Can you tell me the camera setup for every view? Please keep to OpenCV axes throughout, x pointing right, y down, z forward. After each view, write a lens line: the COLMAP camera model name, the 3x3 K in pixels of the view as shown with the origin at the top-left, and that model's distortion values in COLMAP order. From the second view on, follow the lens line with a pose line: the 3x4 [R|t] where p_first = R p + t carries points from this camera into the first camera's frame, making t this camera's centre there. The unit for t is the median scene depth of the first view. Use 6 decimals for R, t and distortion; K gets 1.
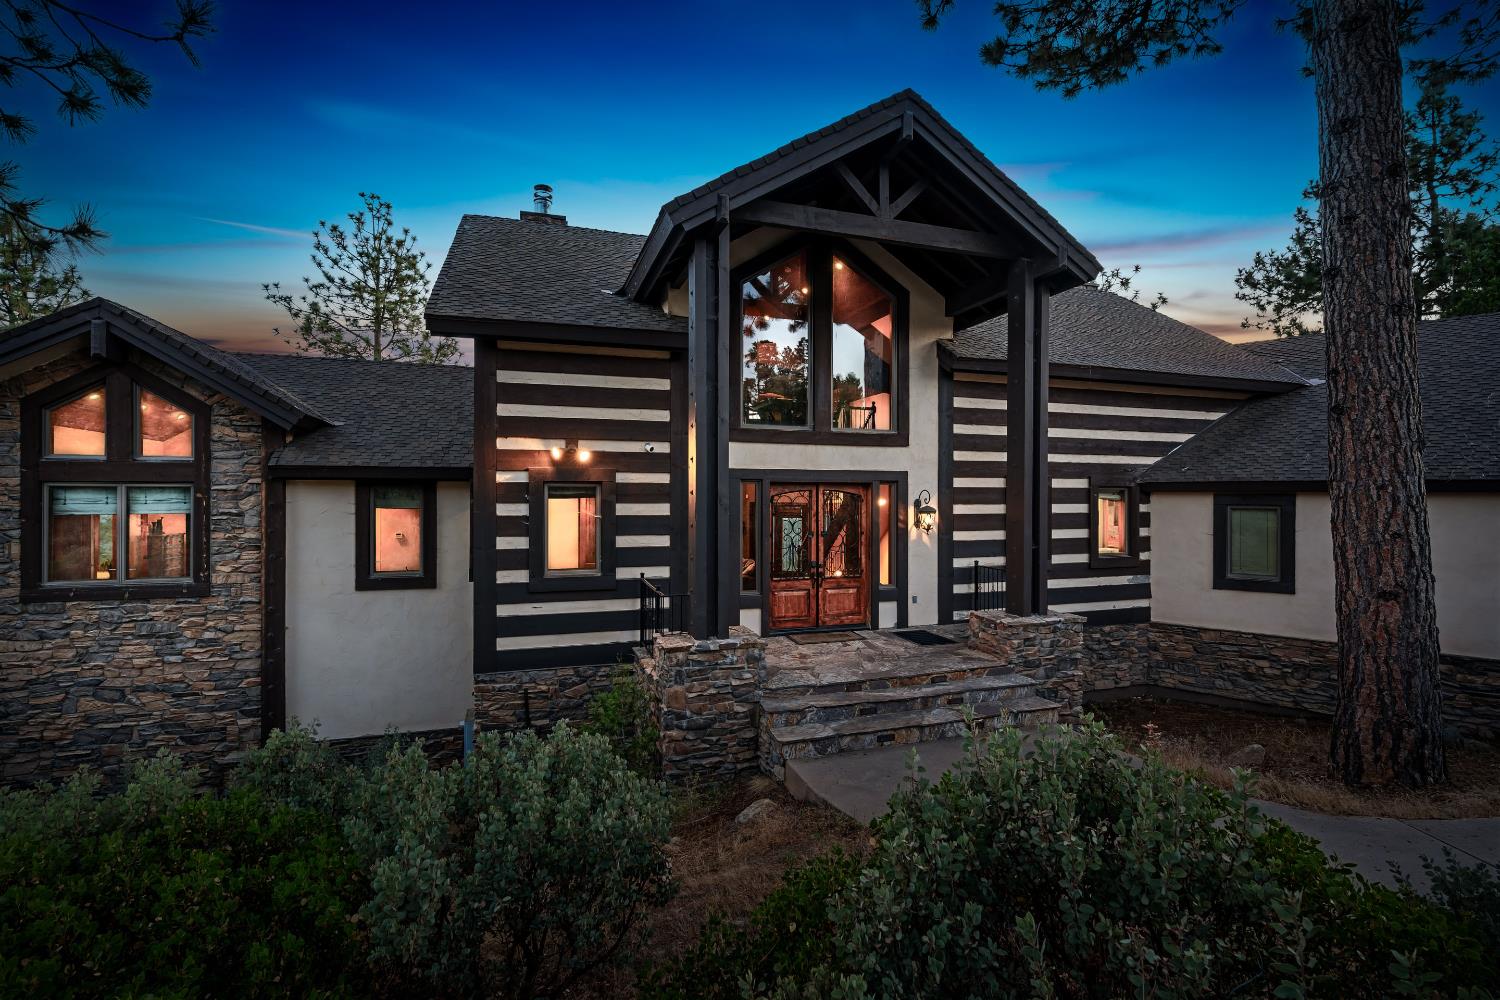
lens RADIAL K [[682.2, 0, 742.2], [0, 682.2, 490.5], [0, 0, 1]] dist [-0.000899, 0.000246]
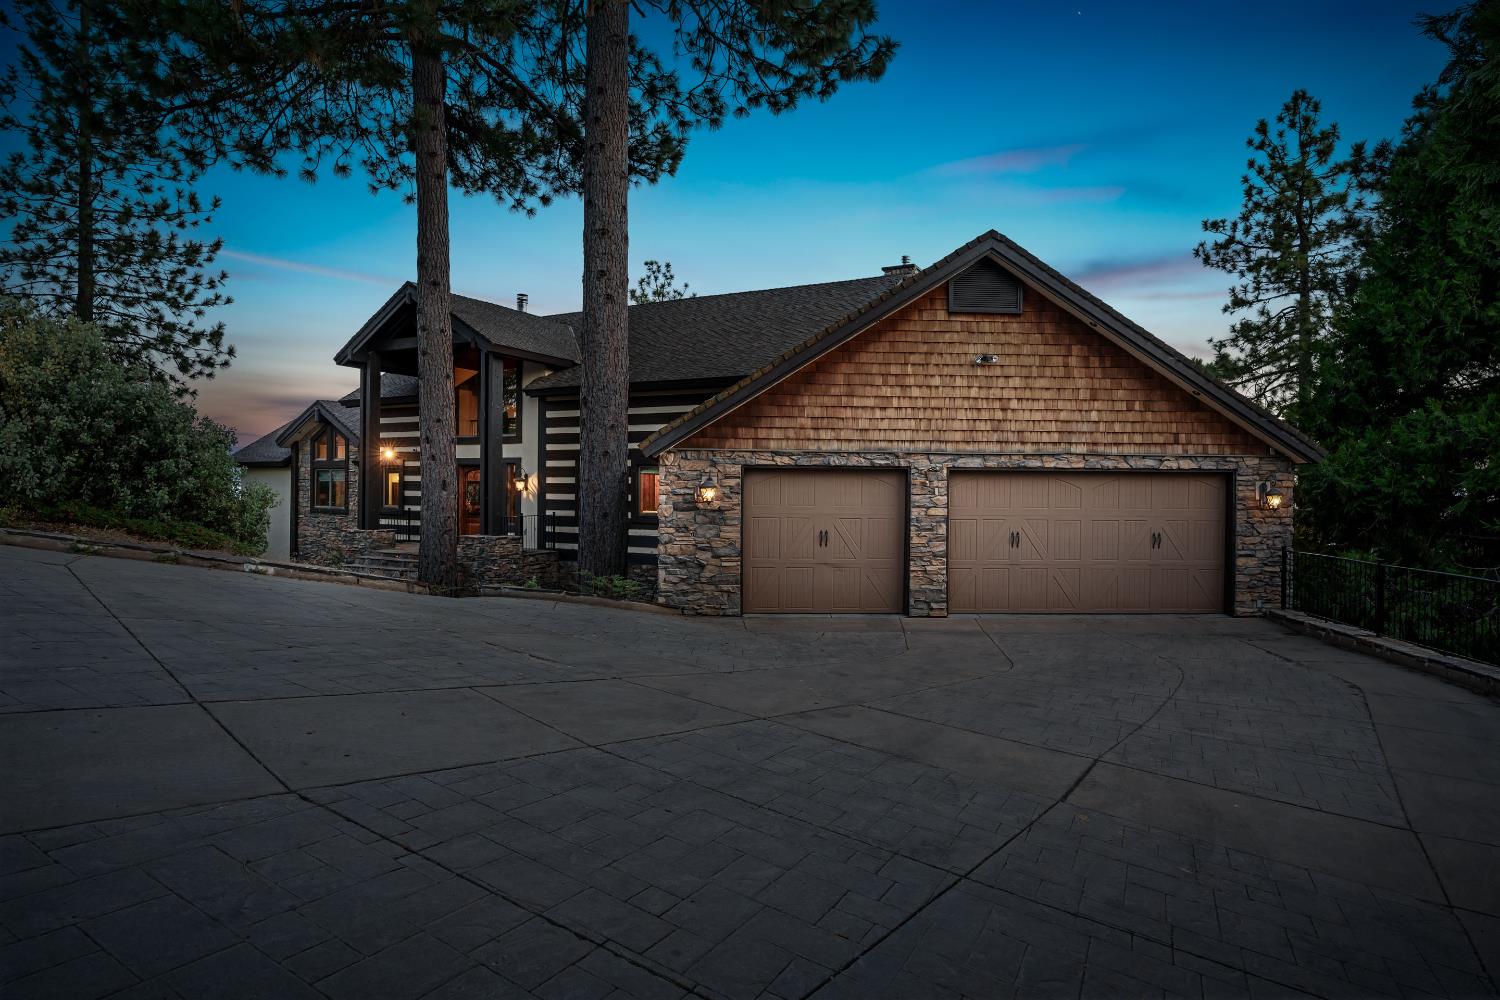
lens RADIAL K [[817.3, 0, 752.0], [0, 817.3, 499.1], [0, 0, 1]] dist [0.001180, 0.000042]
pose [[0.680170, 0.008858, -0.733001, 2.123718], [-0.011022, 0.999938, 0.001856, 0.065547], [0.732972, 0.006816, 0.680225, 0.027947]]
